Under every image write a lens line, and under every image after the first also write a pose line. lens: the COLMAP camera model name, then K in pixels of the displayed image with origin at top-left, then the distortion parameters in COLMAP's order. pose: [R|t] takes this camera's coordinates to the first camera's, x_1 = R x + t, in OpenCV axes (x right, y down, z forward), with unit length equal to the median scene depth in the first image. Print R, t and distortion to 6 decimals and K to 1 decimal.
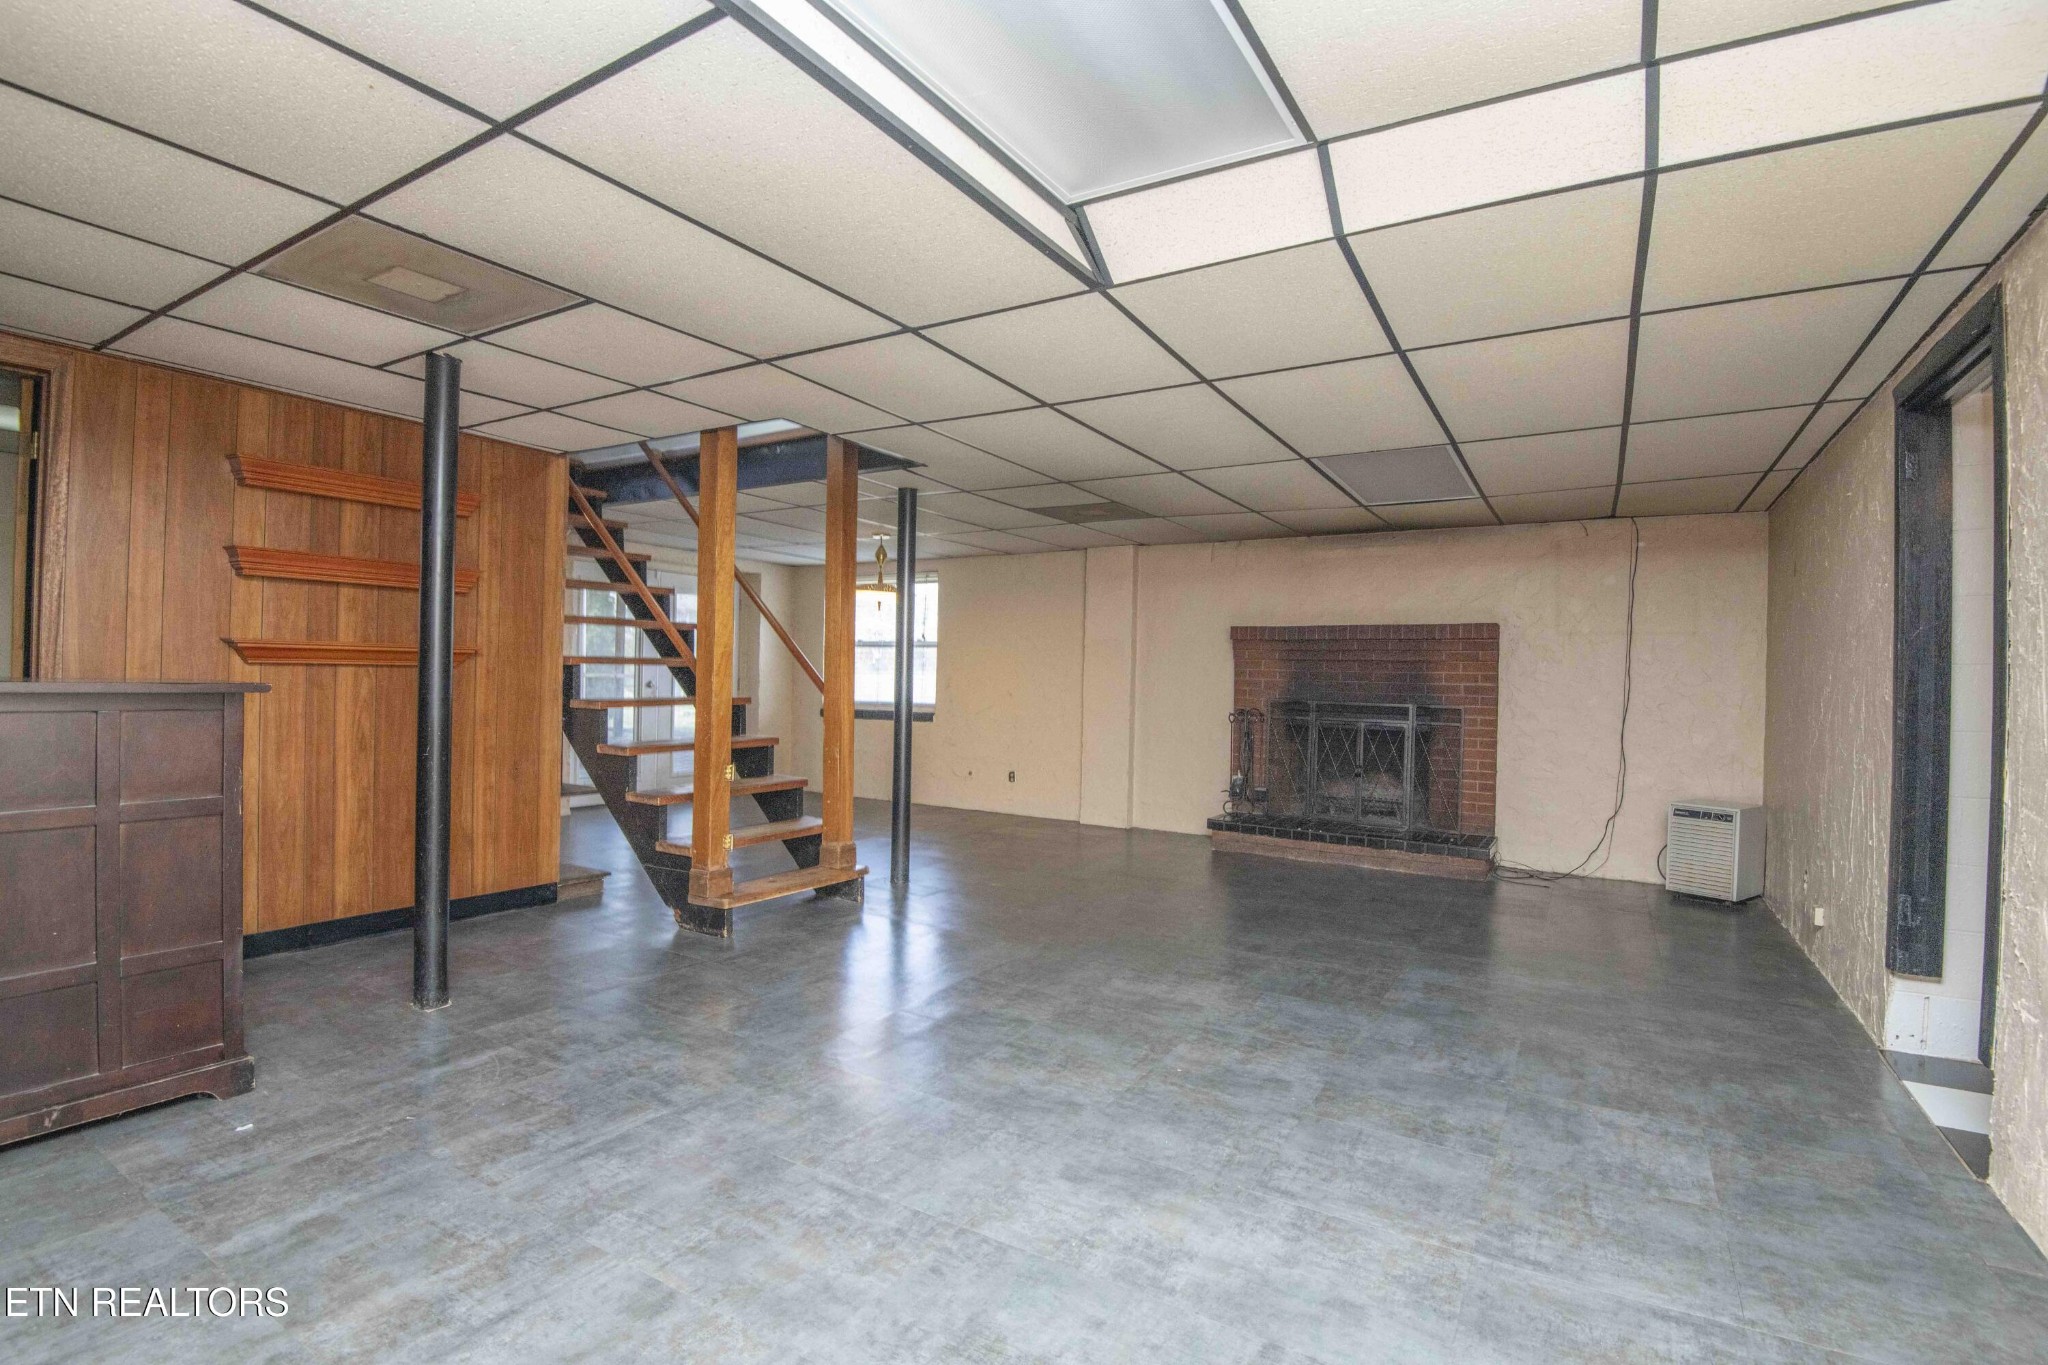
lens RADIAL K [[943.4, 0, 1032.1], [0, 943.4, 678.2], [0, 0, 1]] dist [-0.007823, -0.017696]
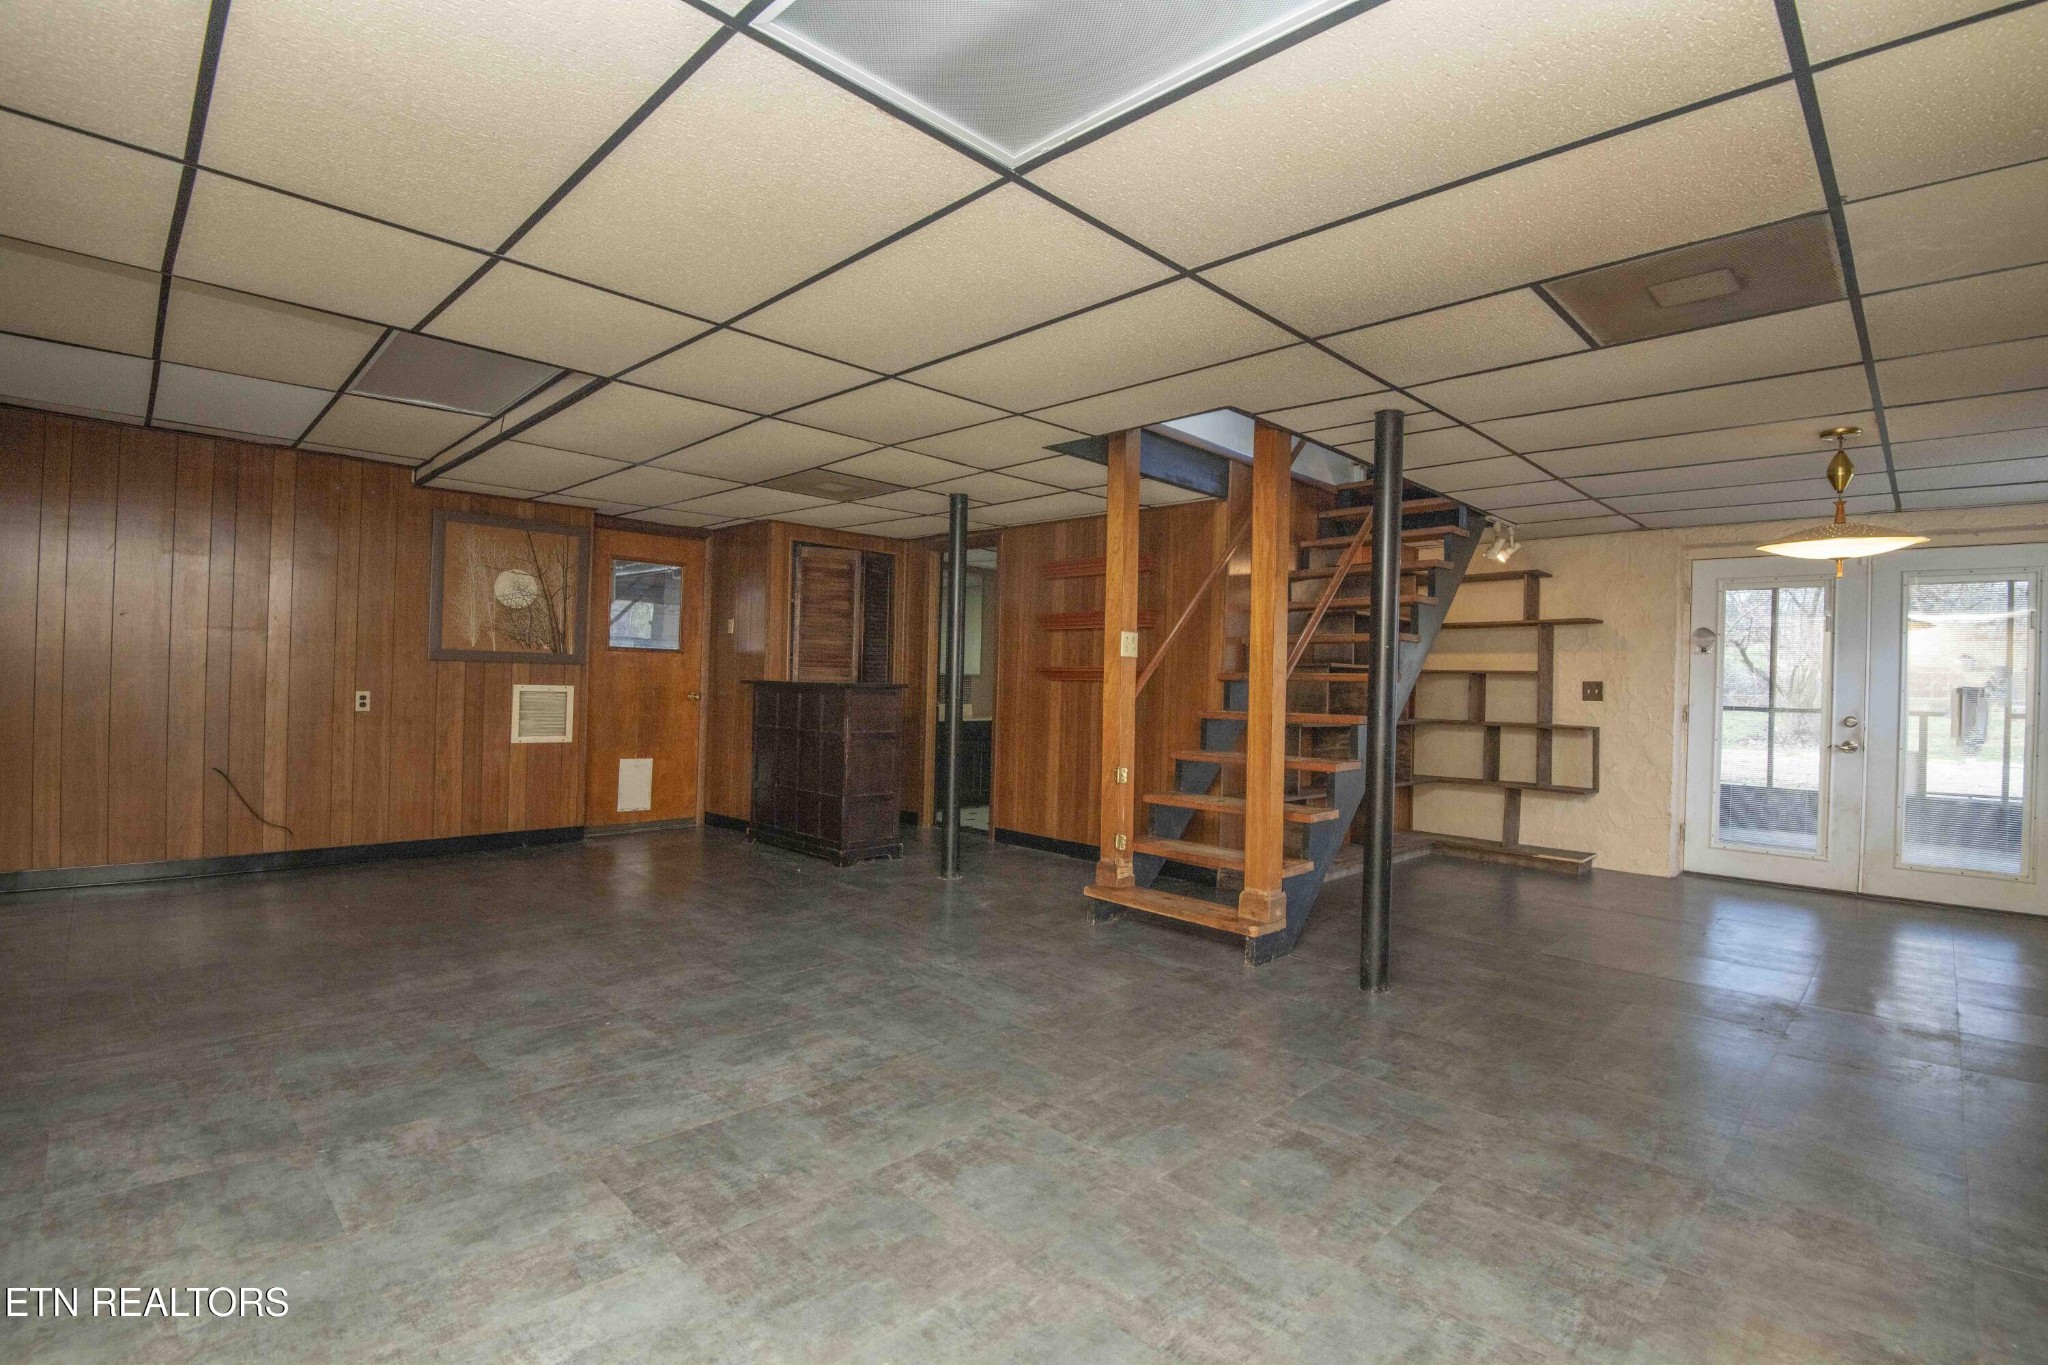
lens RADIAL K [[943.4, 0, 1032.1], [0, 943.4, 678.2], [0, 0, 1]] dist [-0.007823, -0.017696]
pose [[-0.234988, -0.029843, -0.971540, 1.021113], [-0.030847, 0.999254, -0.023233, 0.023462], [0.971509, 0.024510, -0.235733, 1.583421]]
